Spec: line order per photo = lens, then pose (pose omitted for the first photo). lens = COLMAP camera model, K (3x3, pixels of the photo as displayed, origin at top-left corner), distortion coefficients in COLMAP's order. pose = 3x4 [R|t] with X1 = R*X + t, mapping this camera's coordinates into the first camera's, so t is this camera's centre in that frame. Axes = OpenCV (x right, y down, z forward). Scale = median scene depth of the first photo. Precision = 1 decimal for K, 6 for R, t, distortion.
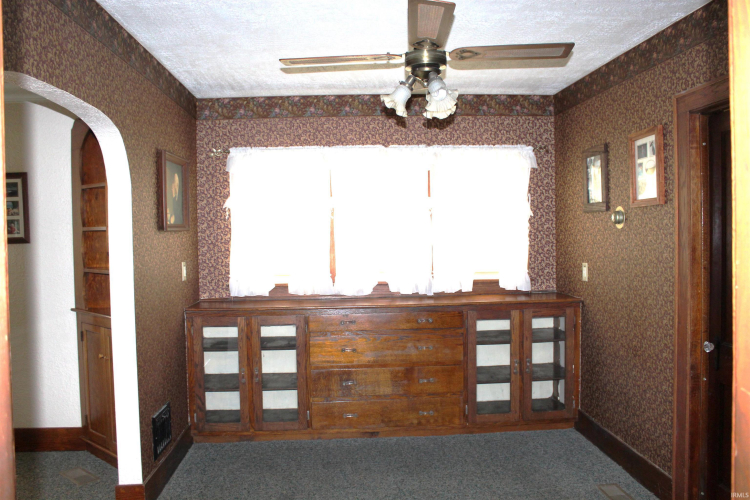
lens RADIAL K [[627.6, 0, 373.1], [0, 627.6, 249.3], [0, 0, 1]] dist [-0.154180, 0.130604]
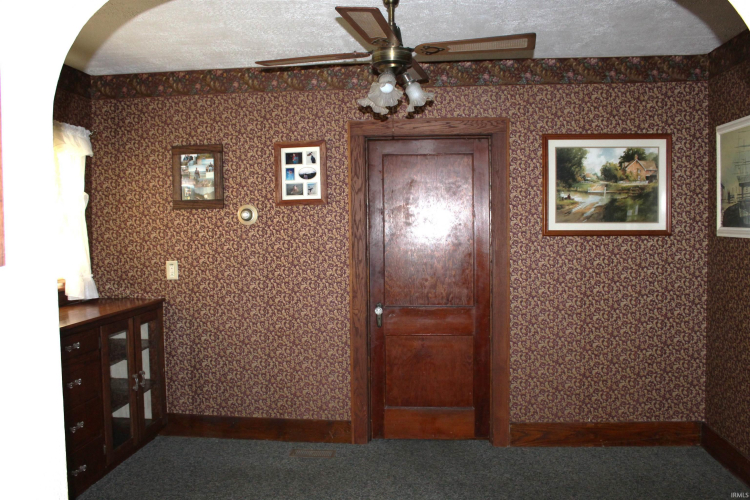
lens RADIAL K [[627.6, 0, 374.6], [0, 627.6, 251.0], [0, 0, 1]] dist [-0.154180, 0.130604]
pose [[0.159633, -0.026123, 0.986831, -0.620258], [0.037628, 0.999084, 0.020360, -0.001873], [-0.986459, 0.033882, 0.160469, 0.571491]]
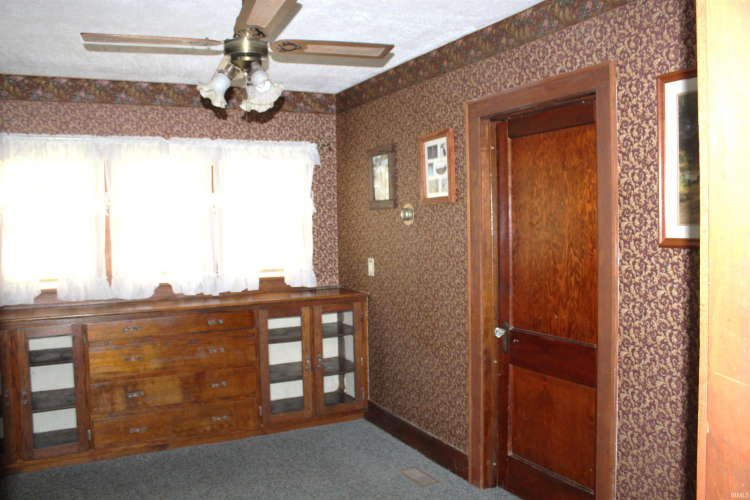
lens RADIAL K [[627.6, 0, 370.4], [0, 627.6, 249.1], [0, 0, 1]] dist [-0.154180, 0.130604]
pose [[0.919164, -0.018226, 0.393453, -0.076771], [0.015696, 0.999830, 0.009646, -0.003606], [-0.393562, -0.002691, 0.919294, 0.037335]]
